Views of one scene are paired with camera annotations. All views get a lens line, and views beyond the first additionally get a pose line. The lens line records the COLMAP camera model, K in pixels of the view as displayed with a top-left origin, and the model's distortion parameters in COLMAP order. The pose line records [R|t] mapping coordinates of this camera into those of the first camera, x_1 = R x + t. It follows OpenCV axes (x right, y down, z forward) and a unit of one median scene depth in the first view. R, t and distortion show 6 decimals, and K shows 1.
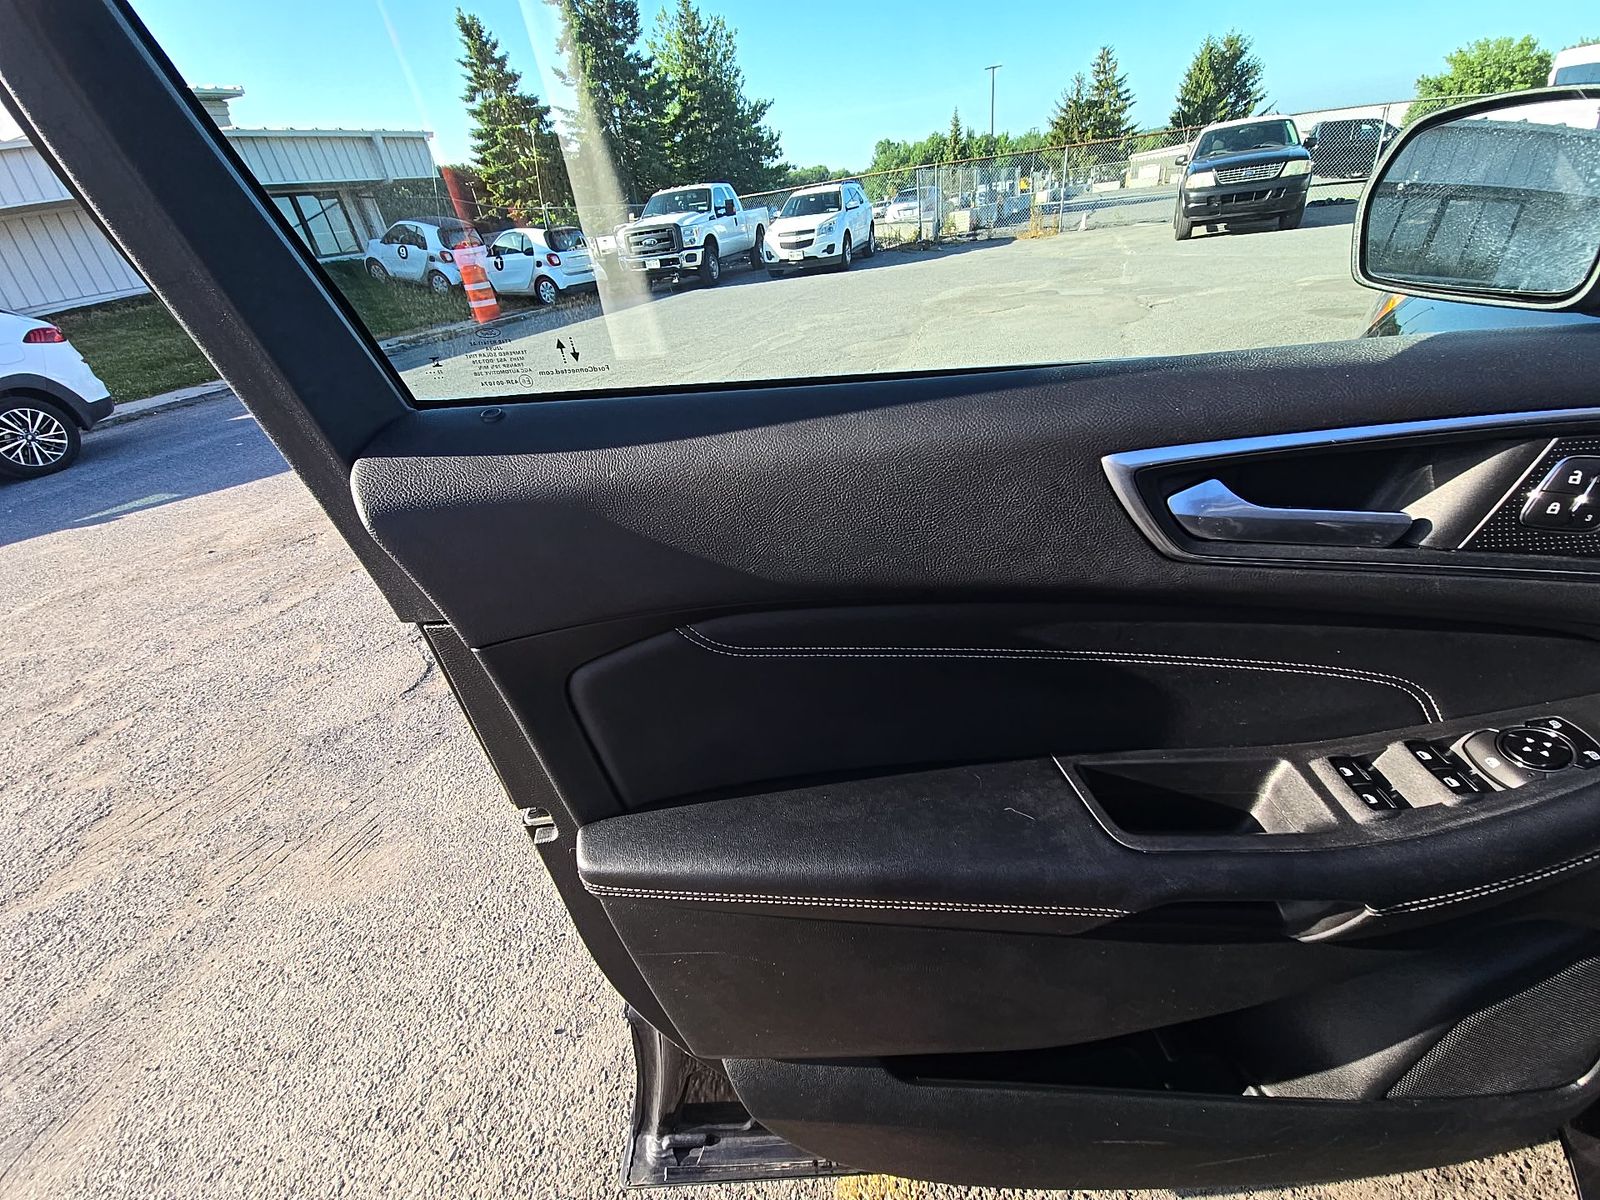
lens RADIAL K [[665.3, 0, 807.6], [0, 665.3, 593.0], [0, 0, 1]] dist [0.009665, -0.005652]
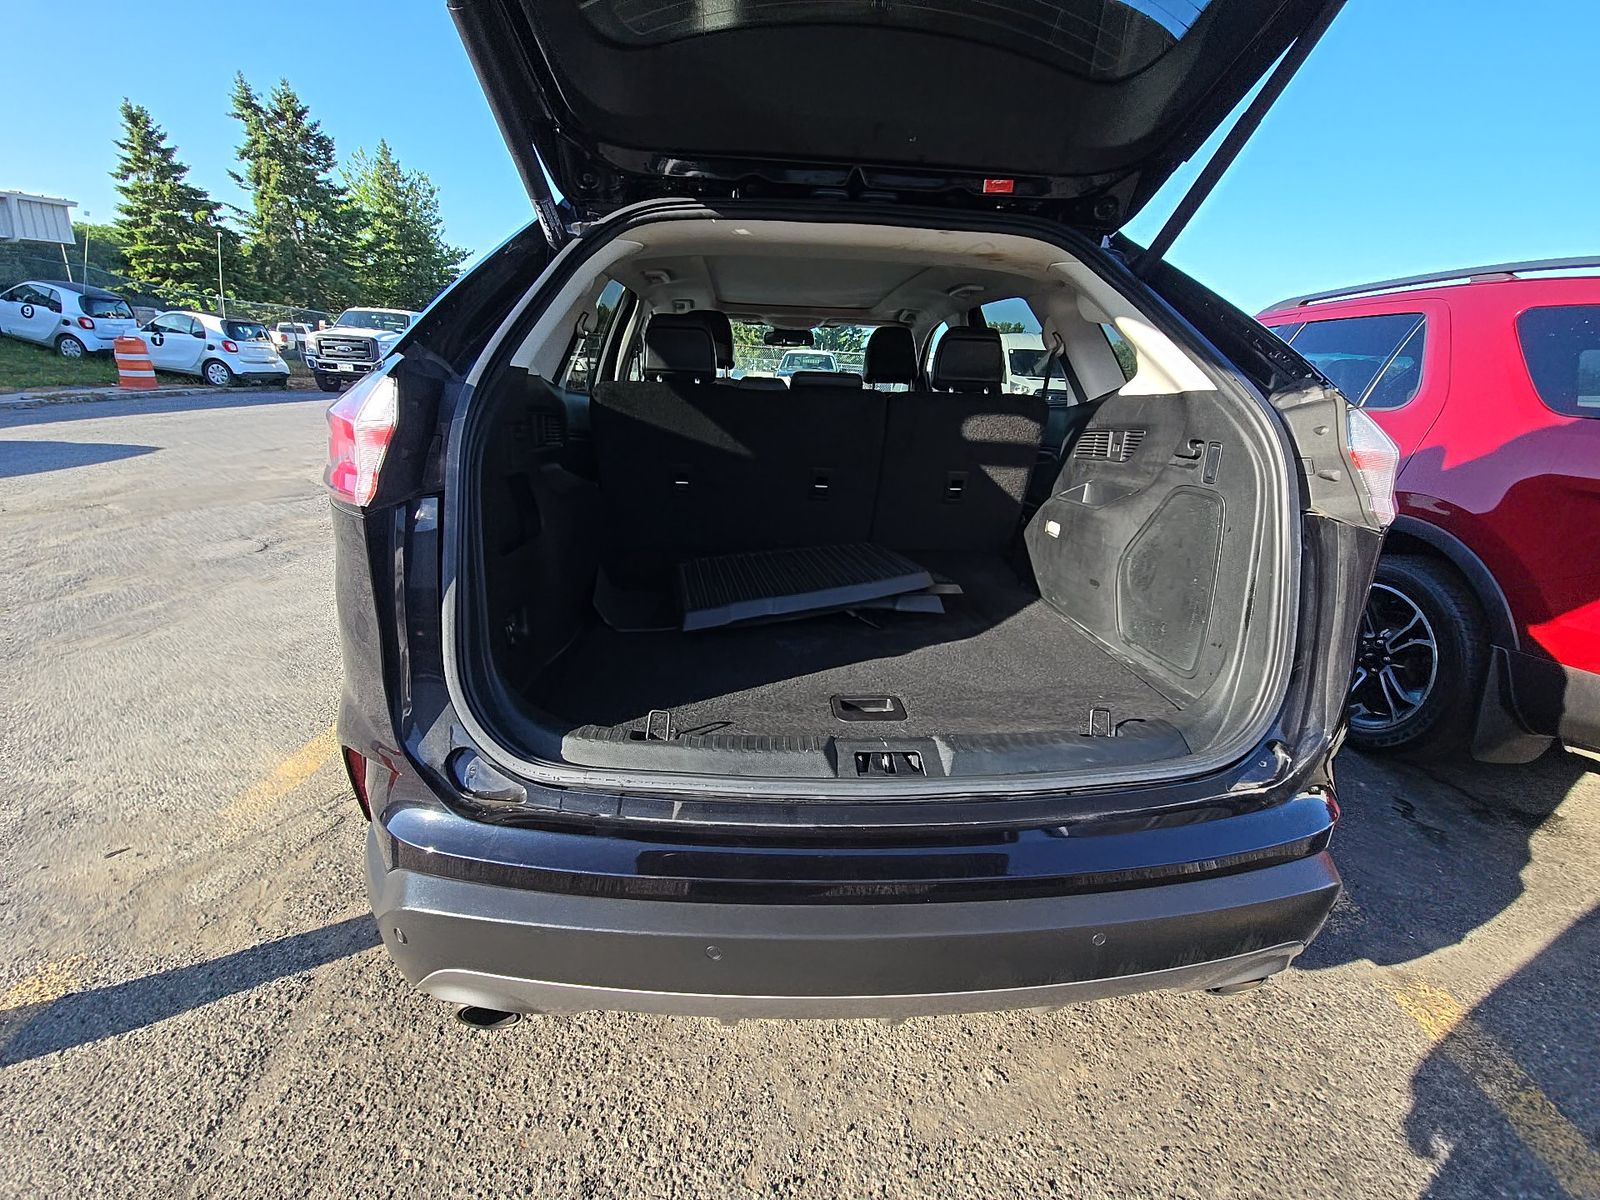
lens RADIAL K [[637.2, 0, 799.8], [0, 637.2, 594.1], [0, 0, 1]] dist [0.042279, -0.023985]
pose [[0.904325, 0.030418, 0.425758, 0.000030], [0.051076, 0.982579, -0.178686, 0.072179], [-0.423777, 0.183337, 0.887018, -0.137509]]
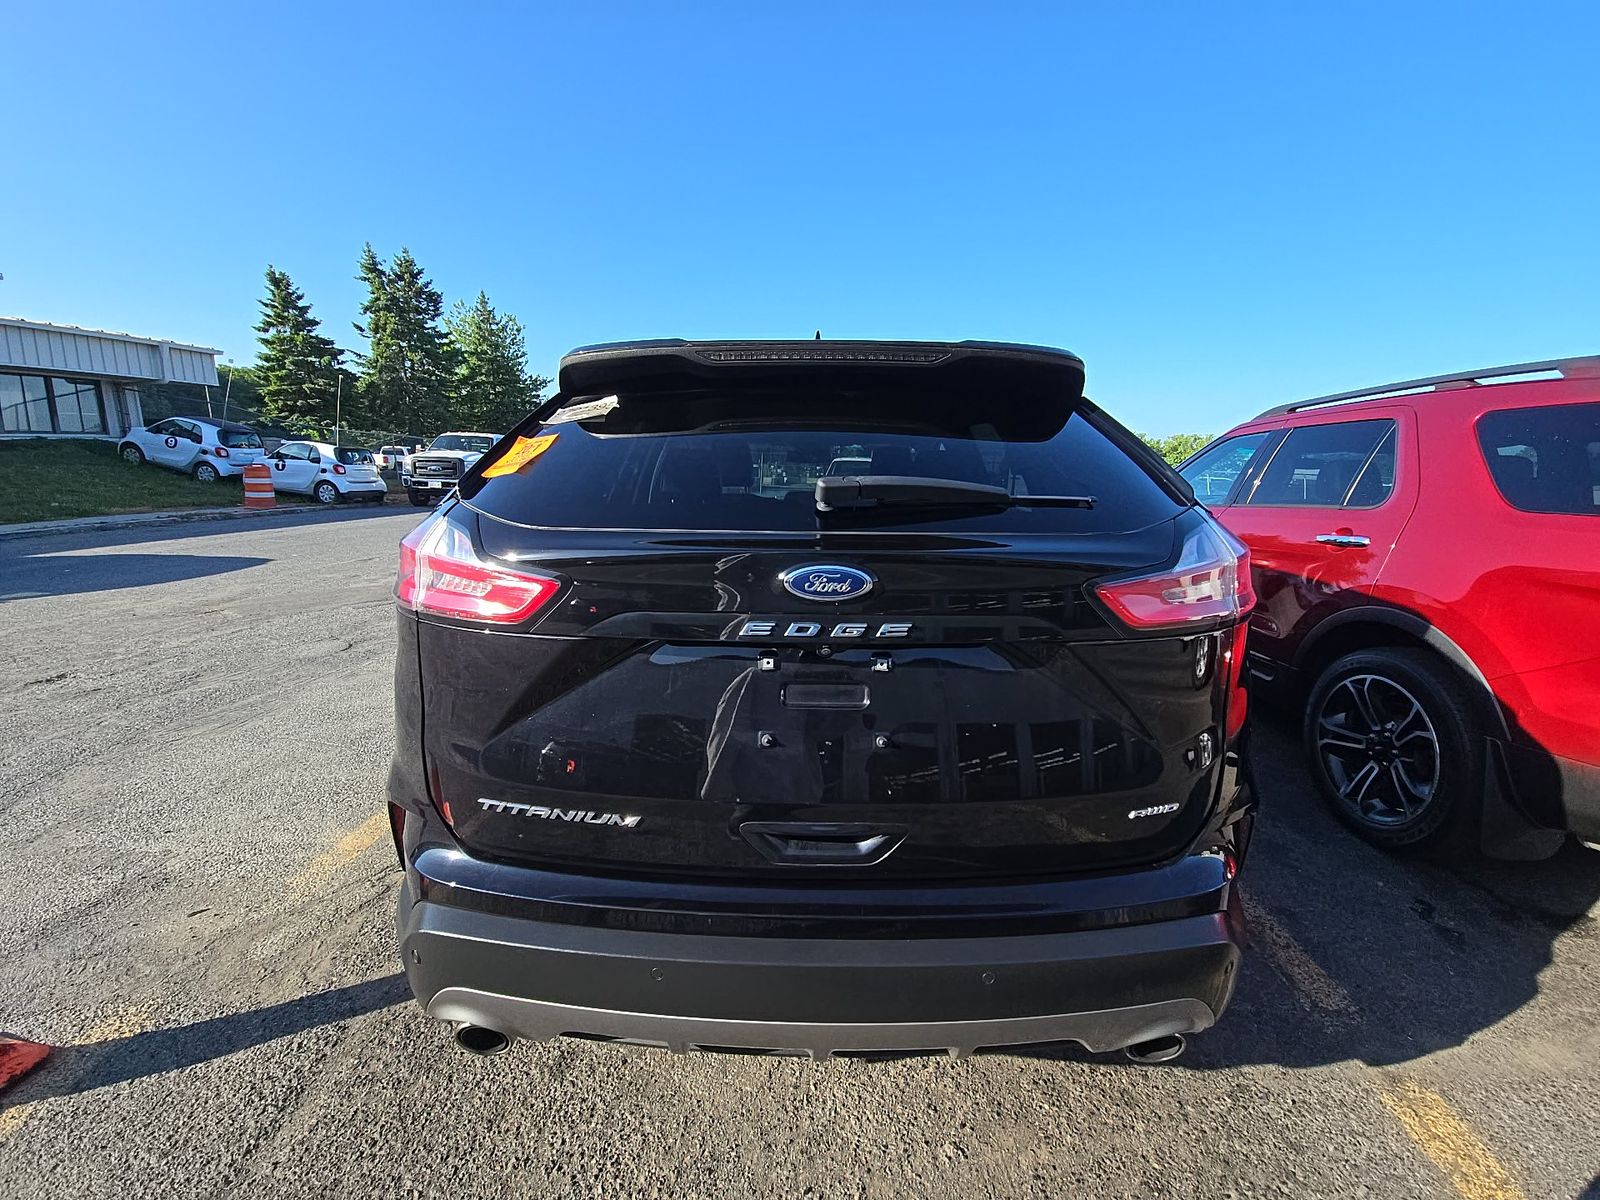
lens RADIAL K [[648.4, 0, 797.0], [0, 648.4, 594.3], [0, 0, 1]] dist [0.008881, -0.005285]
pose [[0.938346, 0.081211, 0.336024, 0.003429], [0.035066, 0.944642, -0.326224, 0.075236], [-0.343915, 0.317894, 0.883553, -0.149359]]
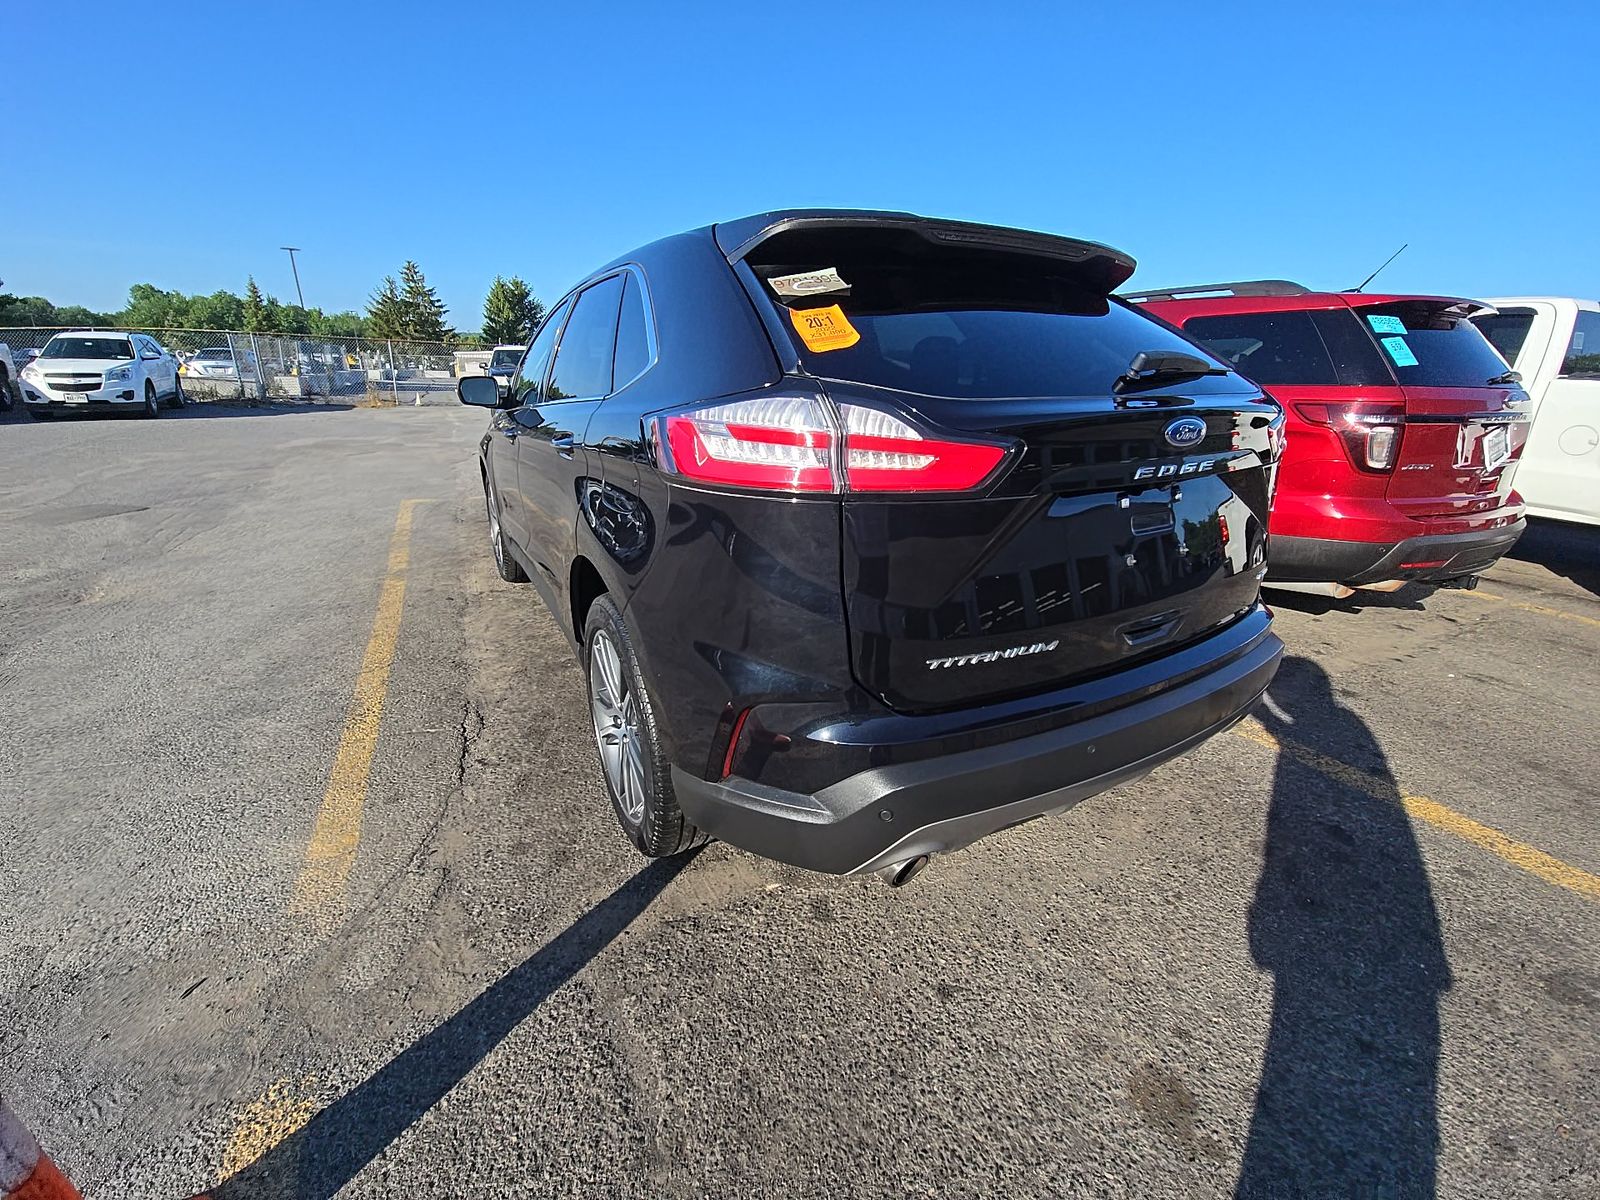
lens RADIAL K [[633.5, 0, 800.0], [0, 633.5, 600.0], [0, 0, 1]] dist [0.001153, -0.004310]
pose [[0.646160, -0.123570, 0.753132, -0.041574], [0.280661, 0.956131, -0.083921, 0.070064], [-0.709723, 0.265601, 0.652495, -0.122477]]
